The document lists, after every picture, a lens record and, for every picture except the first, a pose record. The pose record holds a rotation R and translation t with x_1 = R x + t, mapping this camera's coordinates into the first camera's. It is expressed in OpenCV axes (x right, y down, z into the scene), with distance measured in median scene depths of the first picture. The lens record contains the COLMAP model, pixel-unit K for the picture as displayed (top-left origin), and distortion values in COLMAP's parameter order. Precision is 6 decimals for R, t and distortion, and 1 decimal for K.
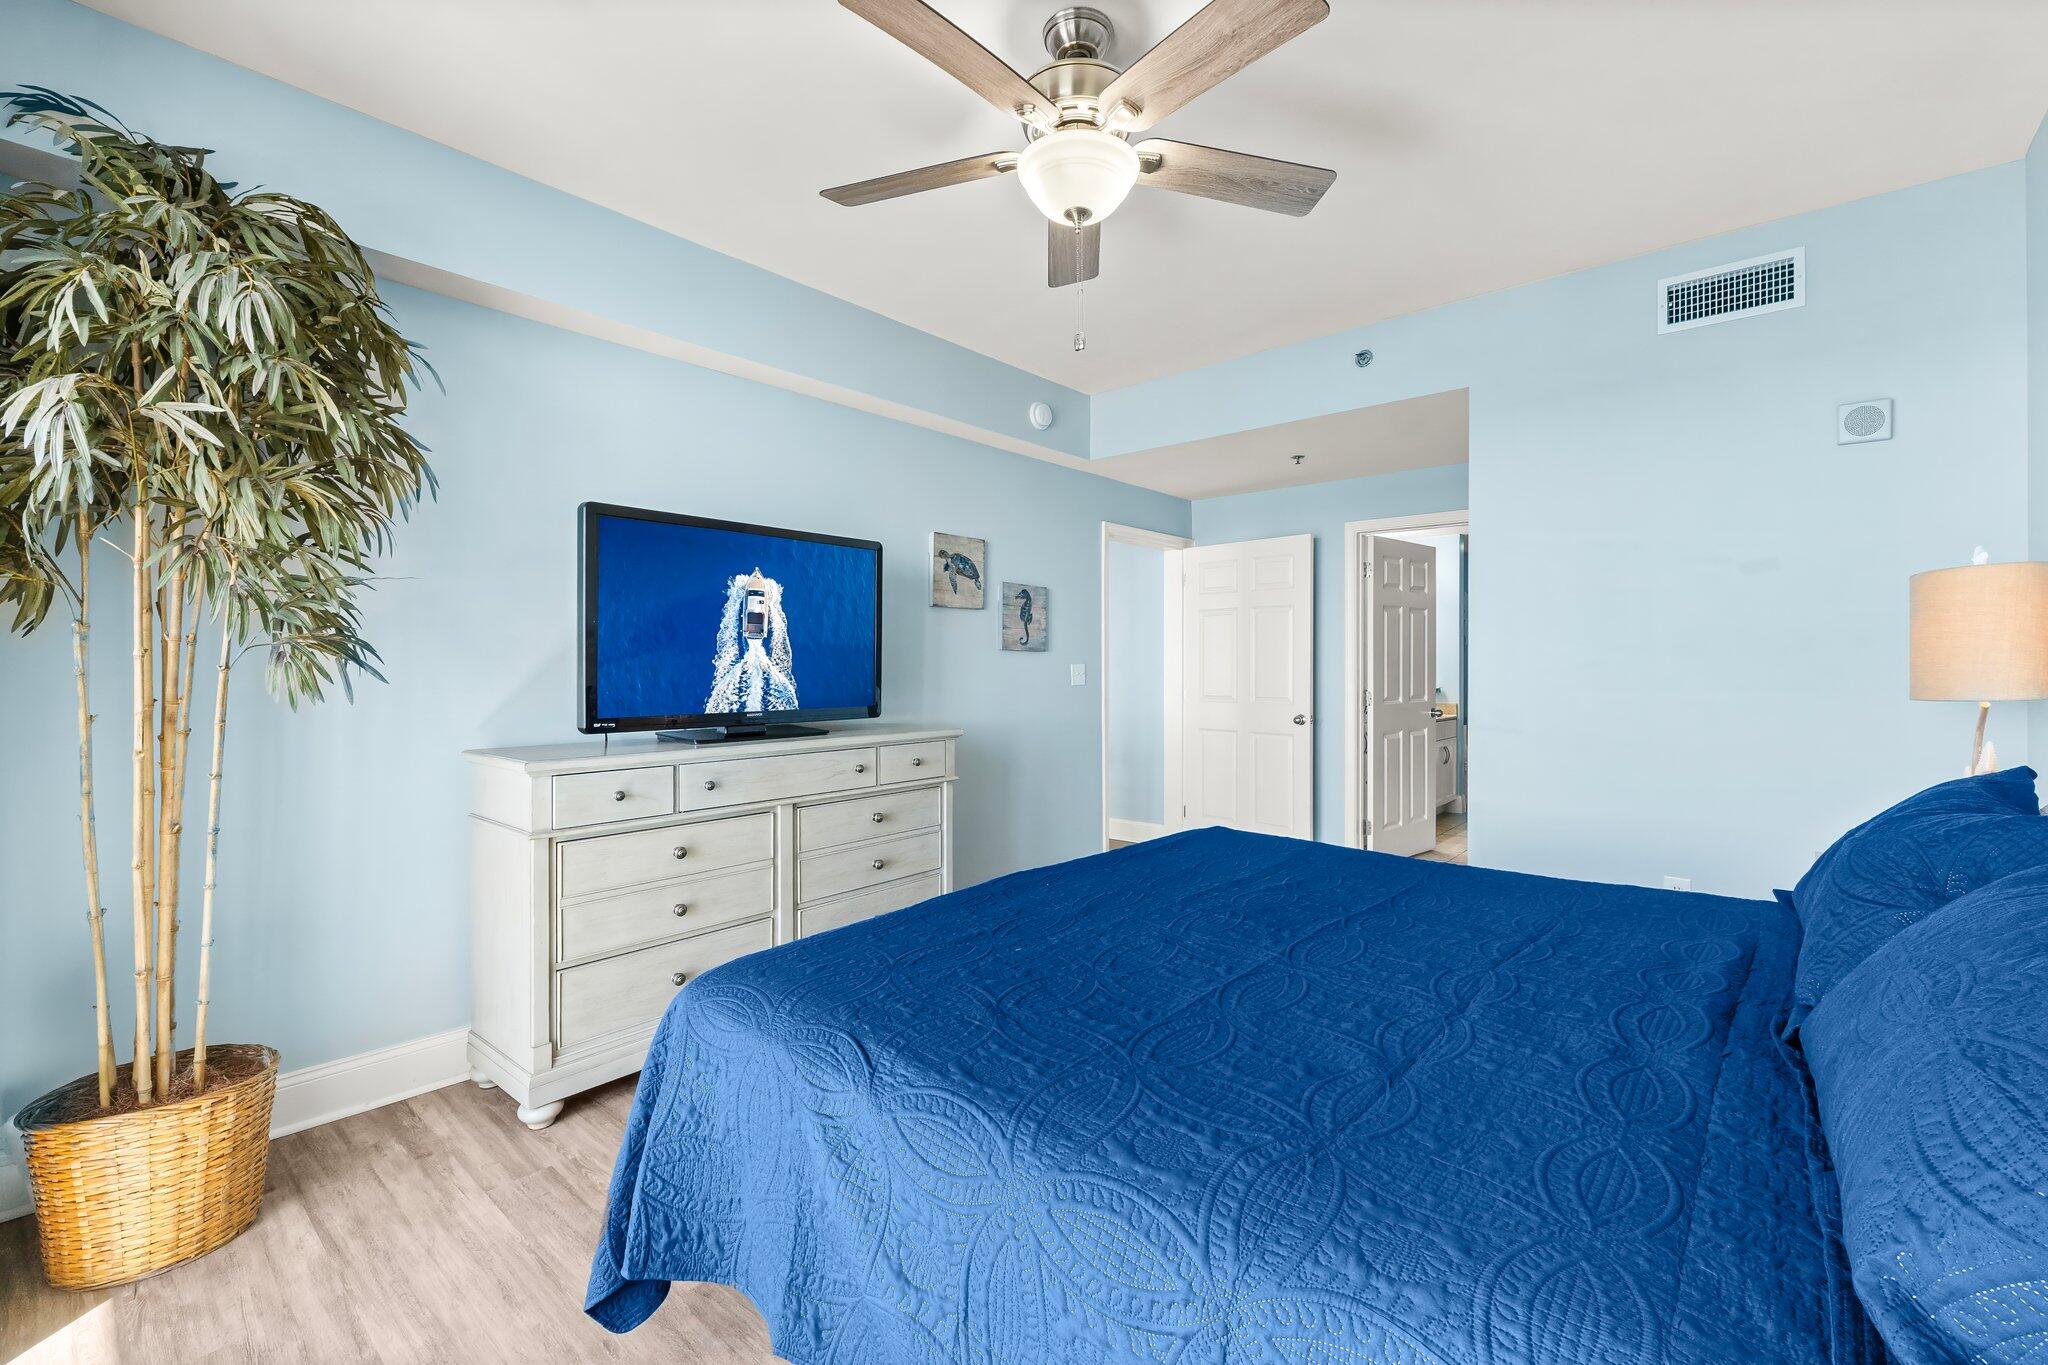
lens RADIAL K [[875.8, 0, 1028.7], [0, 875.8, 664.9], [0, 0, 1]] dist [0.000941, -0.001639]
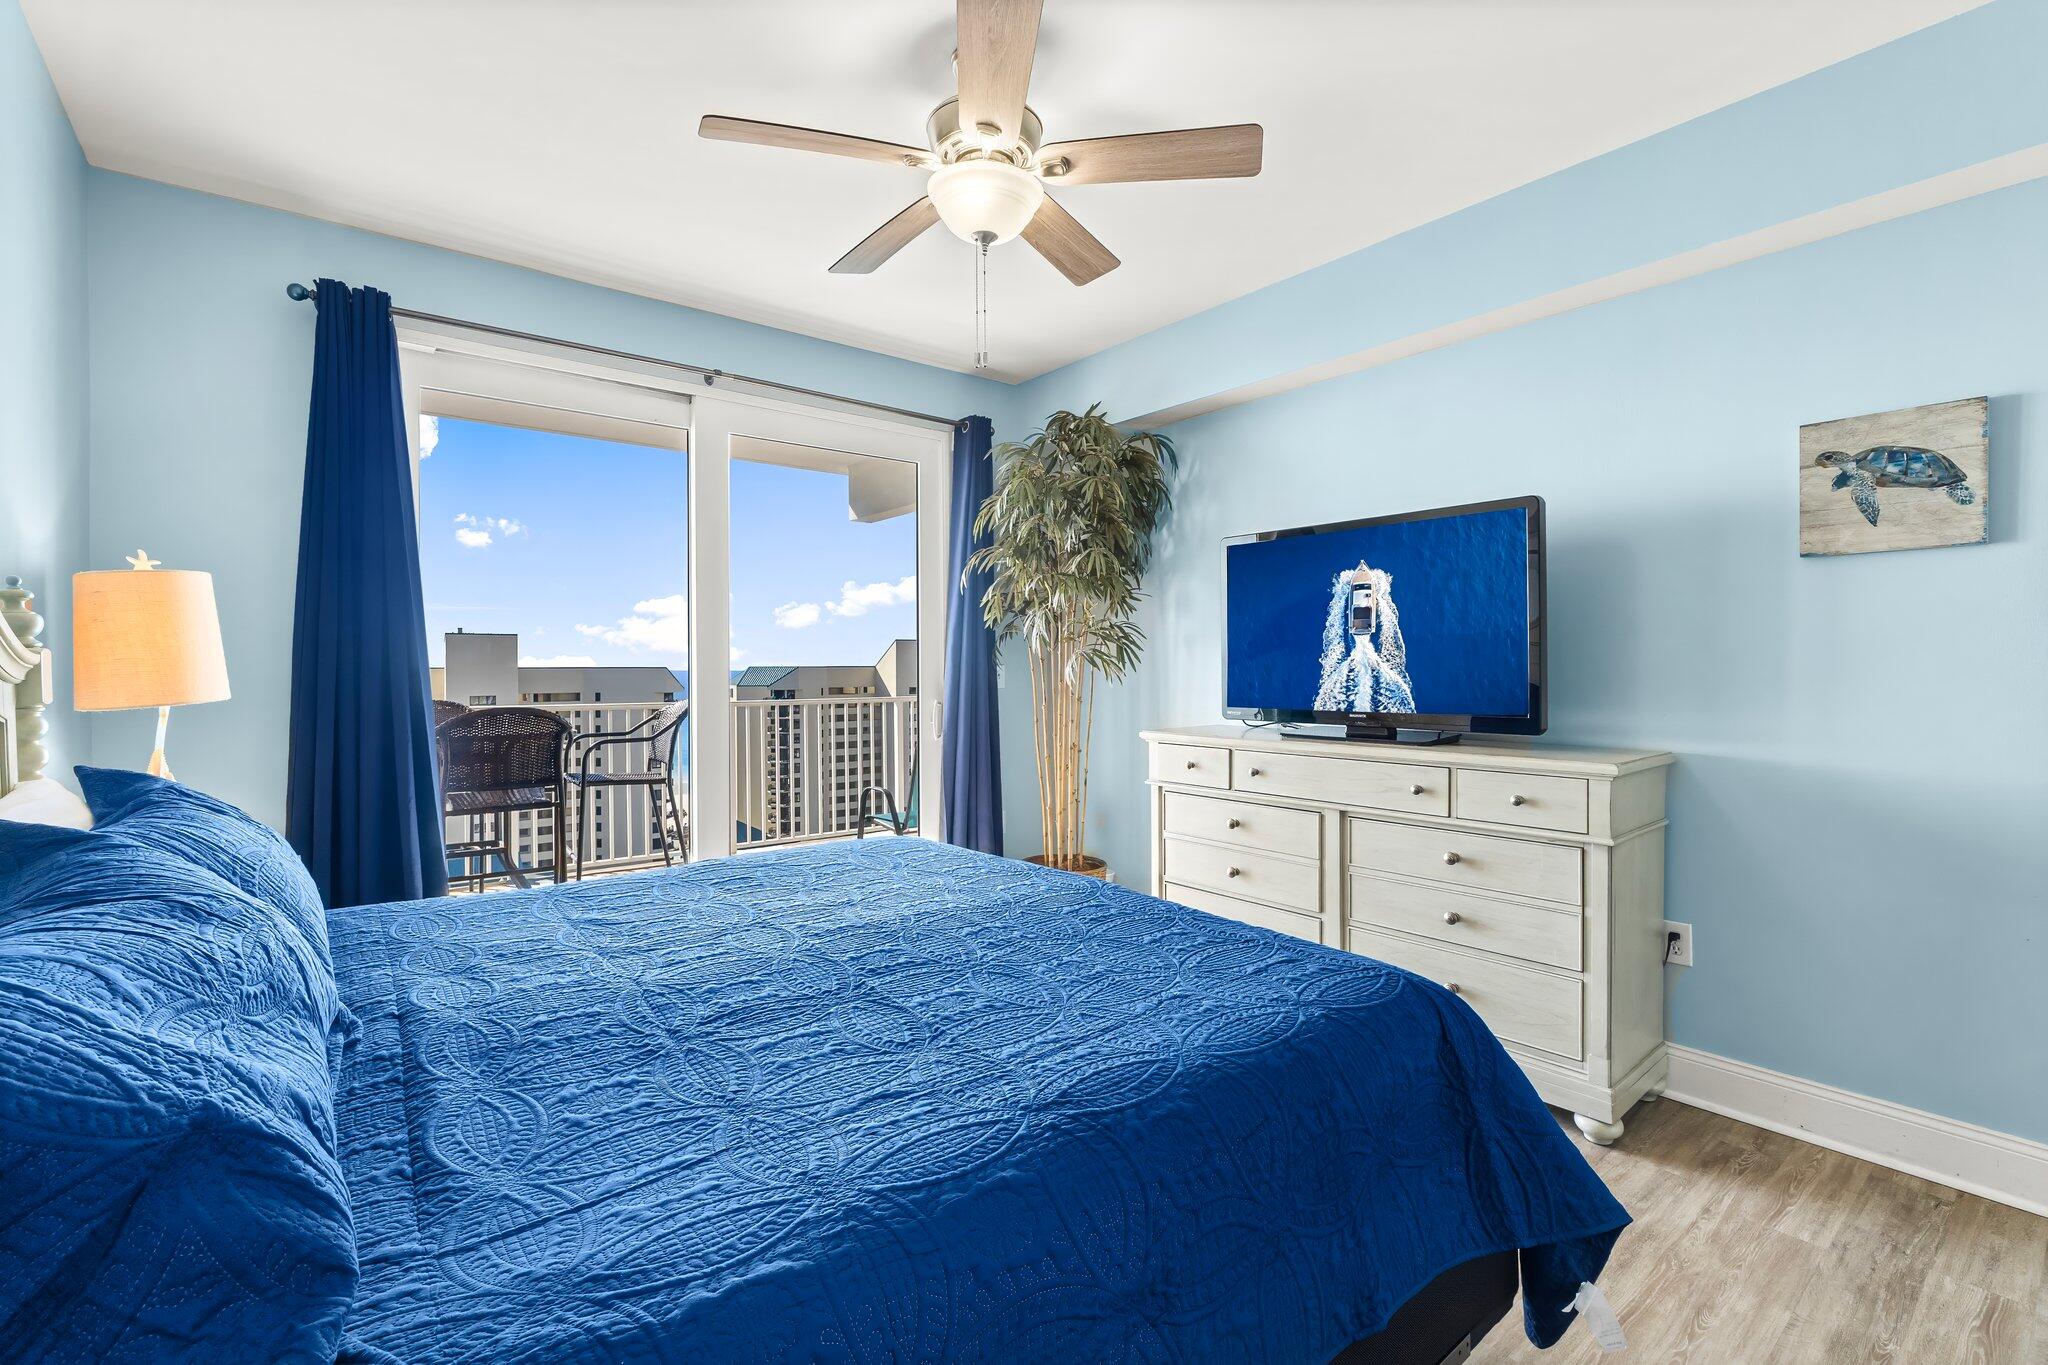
lens RADIAL K [[922.5, 0, 1038.2], [0, 922.5, 680.6], [0, 0, 1]] dist [-0.014578, -0.000329]
pose [[-0.162222, 0.013631, -0.986660, 0.730279], [-0.001178, 0.999901, 0.014007, 0.006046], [0.986754, 0.003434, -0.162190, 0.814430]]
